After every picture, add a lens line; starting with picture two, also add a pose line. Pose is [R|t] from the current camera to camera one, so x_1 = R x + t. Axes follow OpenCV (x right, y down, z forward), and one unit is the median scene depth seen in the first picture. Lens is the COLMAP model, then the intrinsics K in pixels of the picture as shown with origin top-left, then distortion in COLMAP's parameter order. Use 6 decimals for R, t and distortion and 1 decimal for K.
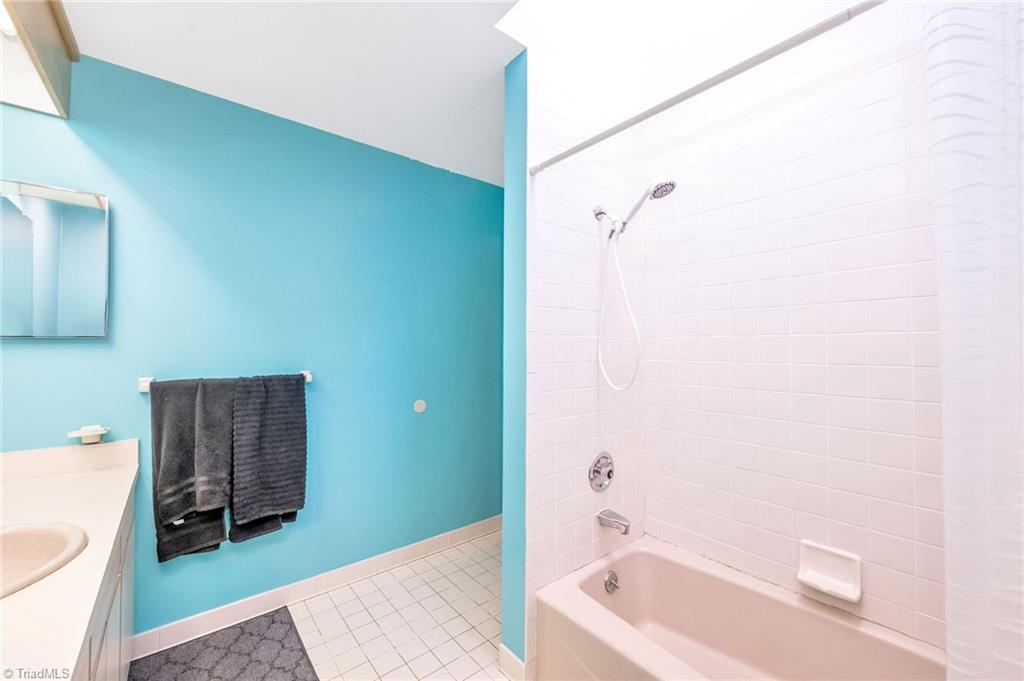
lens RADIAL K [[408.7, 0, 514.8], [0, 408.7, 339.0], [0, 0, 1]] dist [-0.001050, -0.000062]
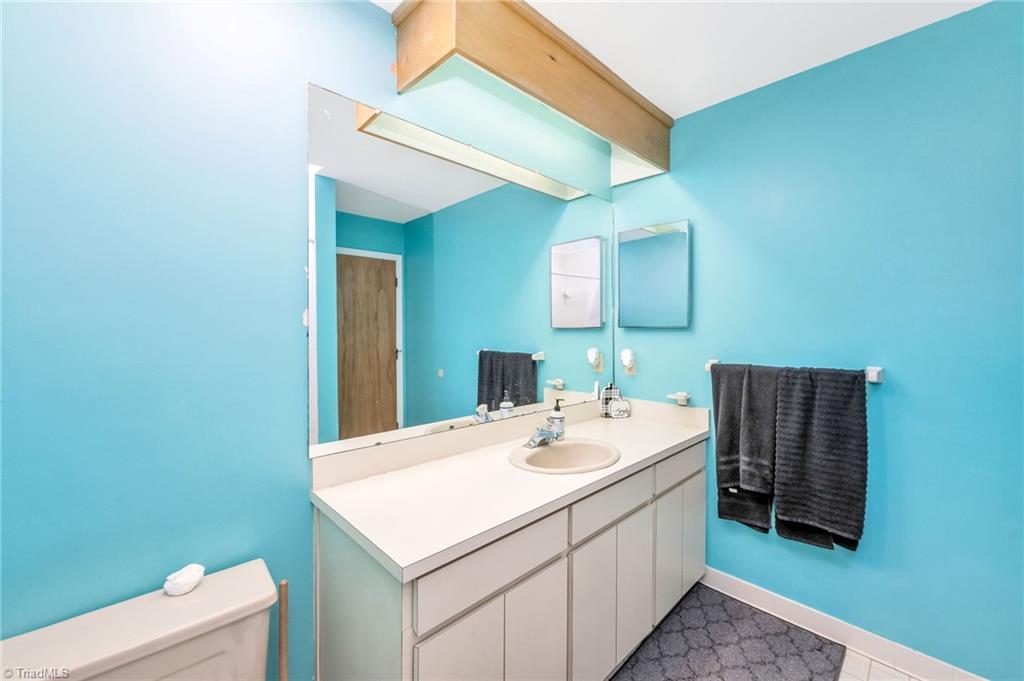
lens RADIAL K [[408.7, 0, 515.4], [0, 408.7, 335.2], [0, 0, 1]] dist [-0.001050, -0.000062]
pose [[0.074899, 0.014412, -0.997087, 0.242712], [0.014330, 0.999777, 0.015527, -0.004488], [0.997088, -0.015451, 0.074676, 0.319242]]
